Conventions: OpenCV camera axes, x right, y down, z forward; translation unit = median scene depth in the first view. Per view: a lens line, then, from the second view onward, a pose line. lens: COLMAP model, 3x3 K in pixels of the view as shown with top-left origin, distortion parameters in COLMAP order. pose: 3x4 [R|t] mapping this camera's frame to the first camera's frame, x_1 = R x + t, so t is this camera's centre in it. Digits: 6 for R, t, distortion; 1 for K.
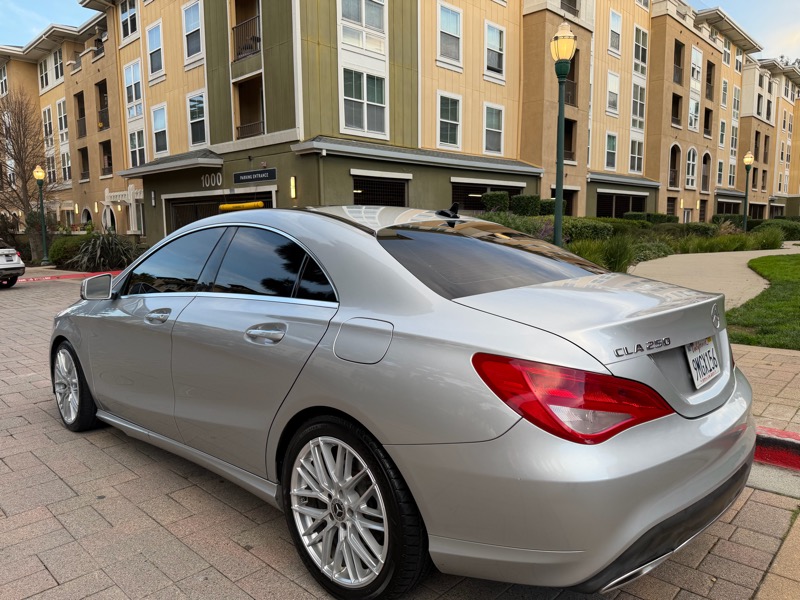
lens RADIAL K [[563.6, 0, 395.9], [0, 563.6, 299.8], [0, 0, 1]] dist [0.037169, -0.053643]
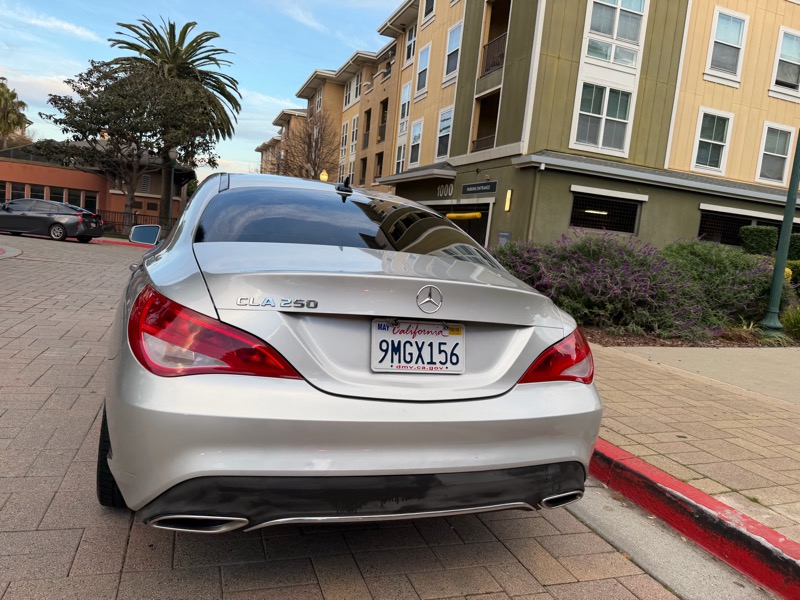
lens RADIAL K [[563.6, 0, 393.8], [0, 563.6, 298.6], [0, 0, 1]] dist [0.037169, -0.053643]
pose [[0.885154, 0.153602, -0.439214, 0.083613], [-0.169216, 0.985572, 0.003650, 0.003233], [0.433438, 0.071092, 0.898375, 0.018750]]
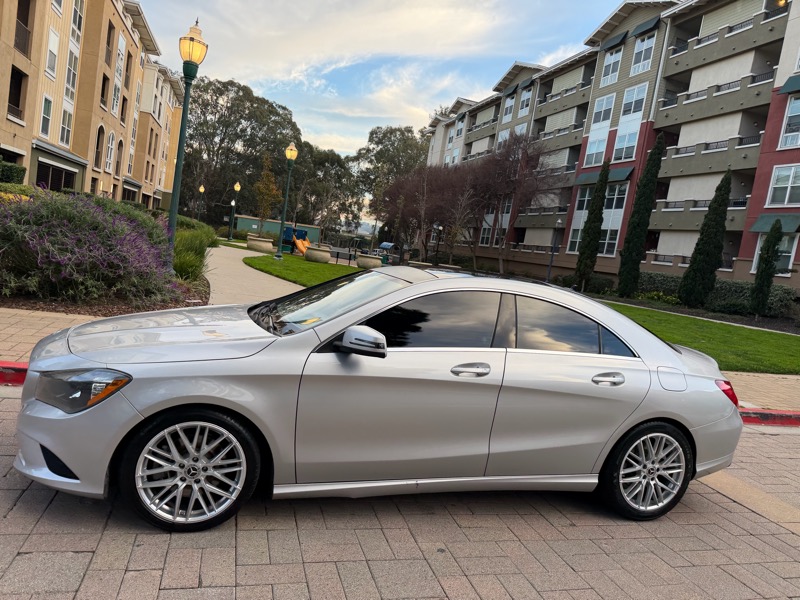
lens RADIAL K [[563.6, 0, 399.3], [0, 563.6, 304.5], [0, 0, 1]] dist [0.037169, -0.053643]
pose [[0.484571, 0.003303, 0.874746, -0.203354], [-0.049109, 0.998518, 0.023434, -0.016733], [-0.873372, -0.054313, 0.484015, 0.082058]]
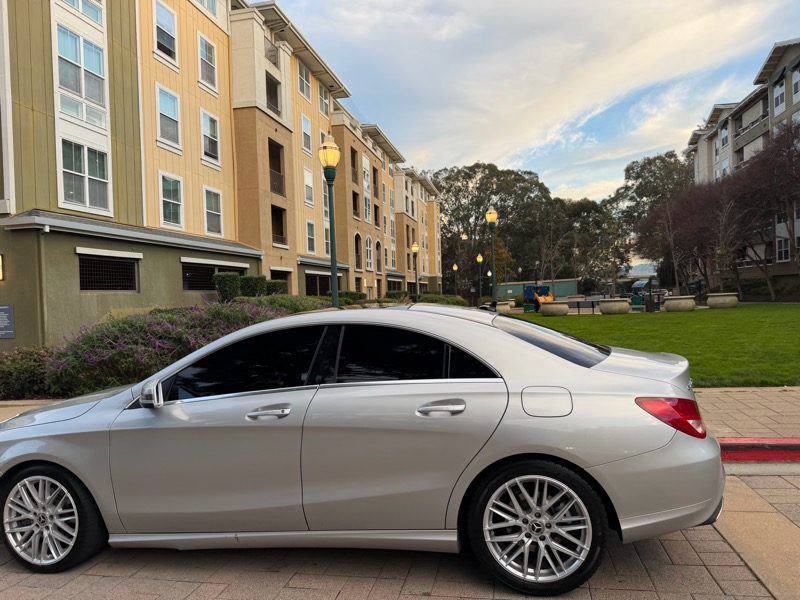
lens RADIAL K [[563.6, 0, 397.7], [0, 563.6, 306.7], [0, 0, 1]] dist [0.037169, -0.053643]
pose [[0.844287, -0.026853, 0.535218, -0.107772], [0.091750, 0.991240, -0.094999, -0.006298], [-0.527978, 0.129313, 0.839355, -0.005512]]
